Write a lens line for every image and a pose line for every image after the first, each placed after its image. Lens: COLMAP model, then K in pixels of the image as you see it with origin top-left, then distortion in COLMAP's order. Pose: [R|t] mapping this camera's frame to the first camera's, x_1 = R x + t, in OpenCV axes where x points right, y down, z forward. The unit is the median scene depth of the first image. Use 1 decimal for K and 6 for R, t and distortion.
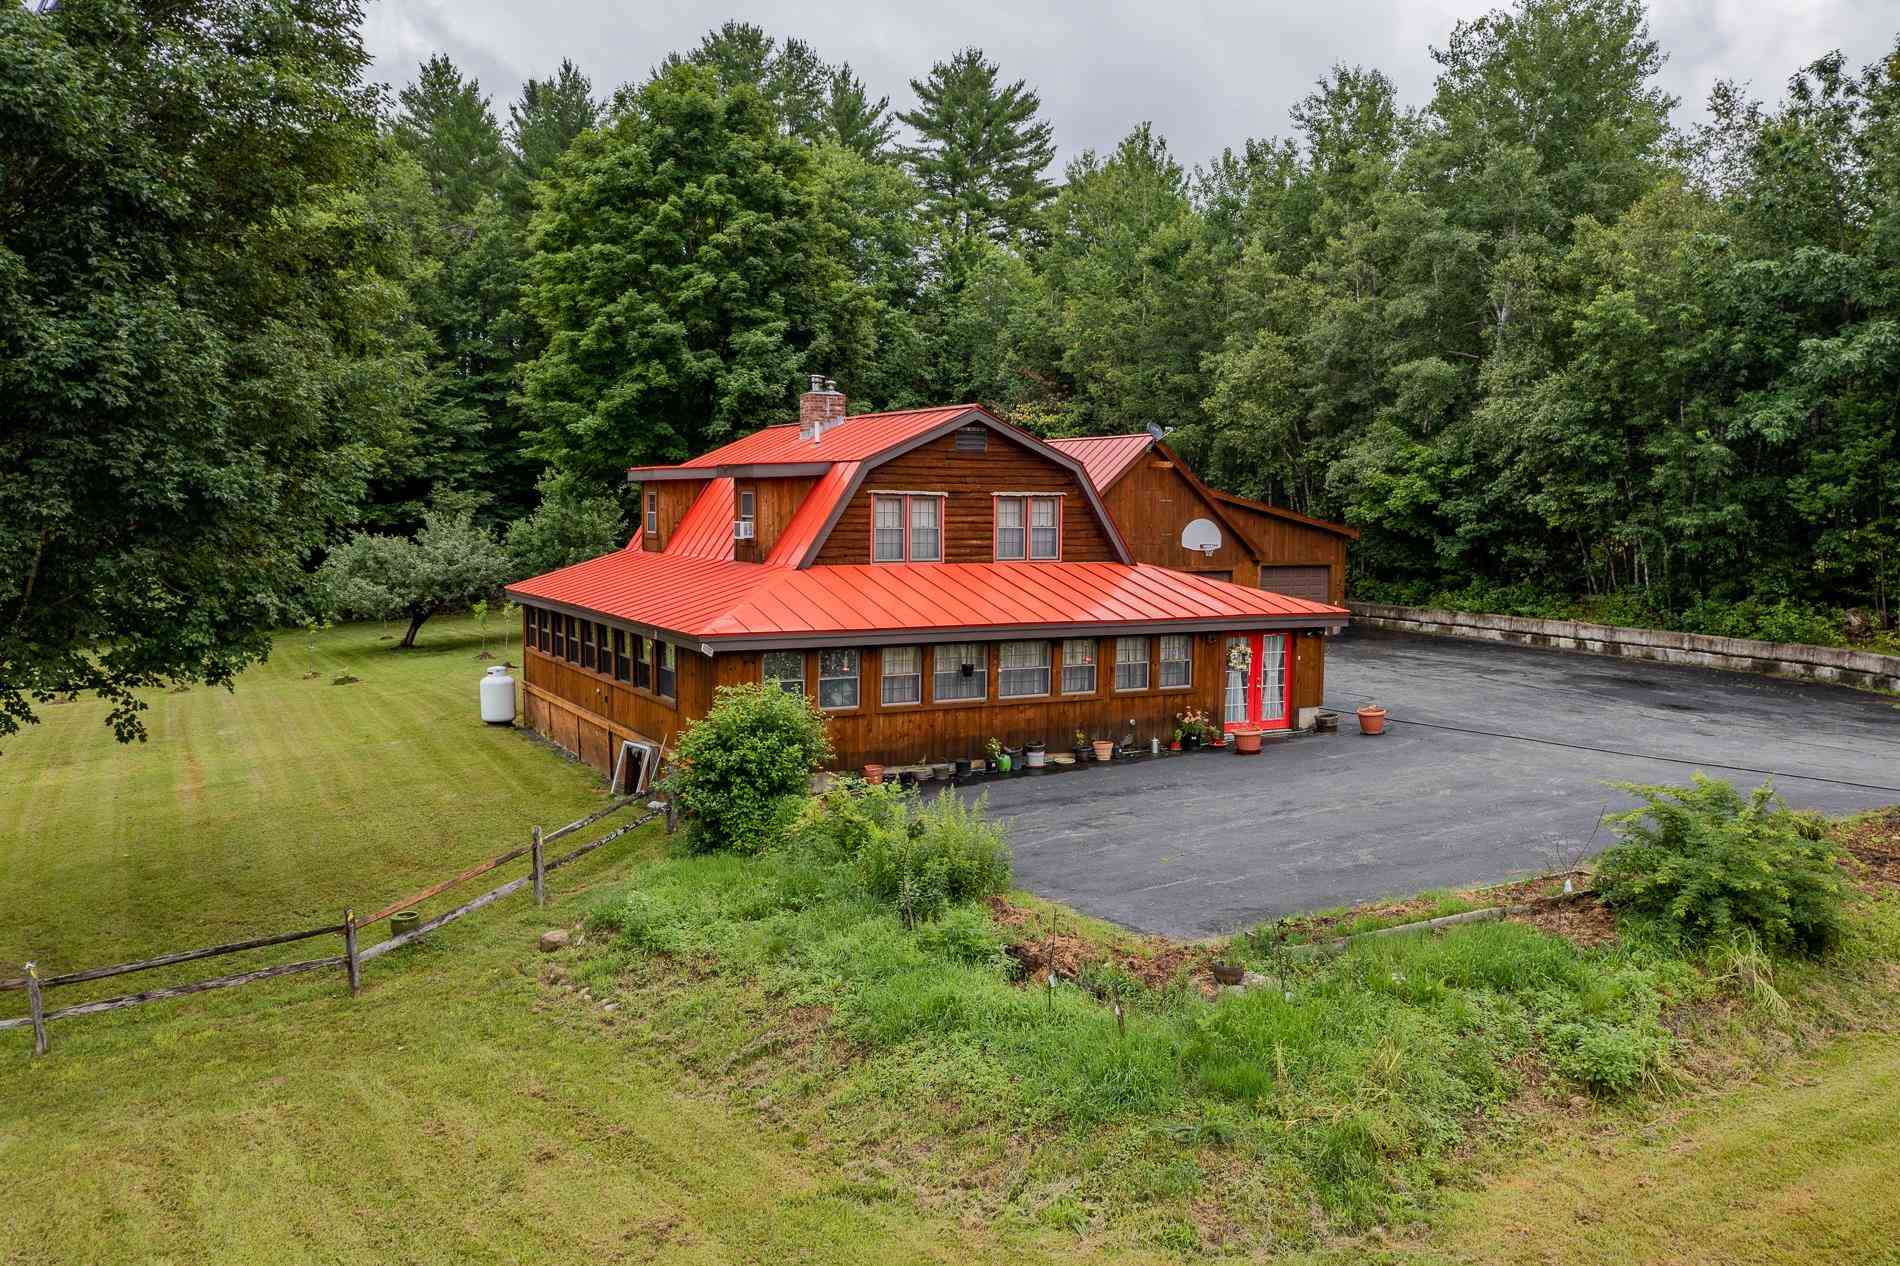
lens RADIAL K [[1516.7, 0, 950.0], [0, 1516.7, 633.0], [0, 0, 1]] dist [-0.007288, 0.011783]
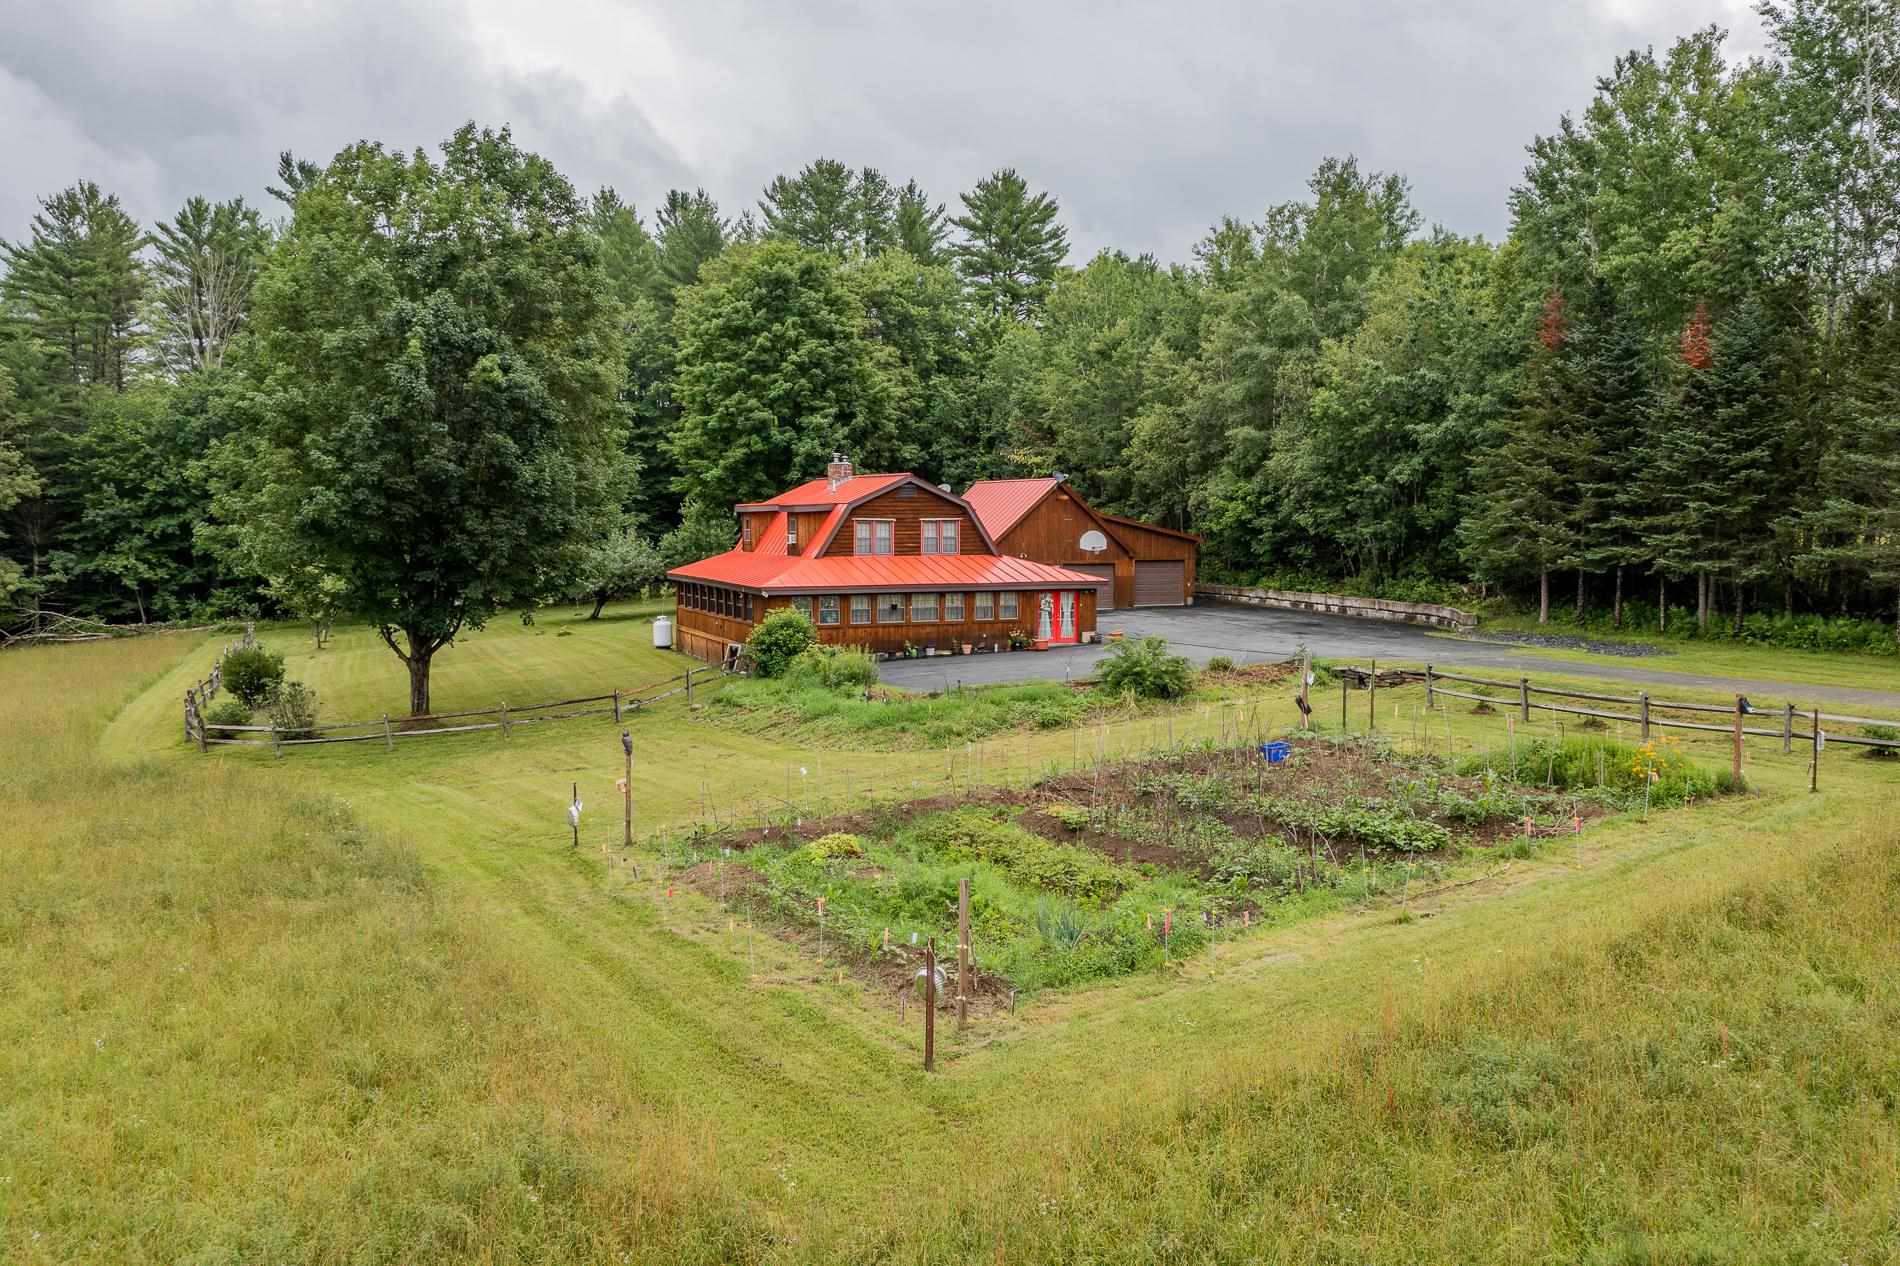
lens RADIAL K [[1516.7, 0, 950.0], [0, 1516.7, 633.0], [0, 0, 1]] dist [-0.007288, 0.011783]
pose [[0.996539, -0.000429, -0.083127, 0.146166], [-0.000116, 0.999979, -0.006551, 0.041702], [0.083128, 0.006538, 0.996517, -0.586129]]
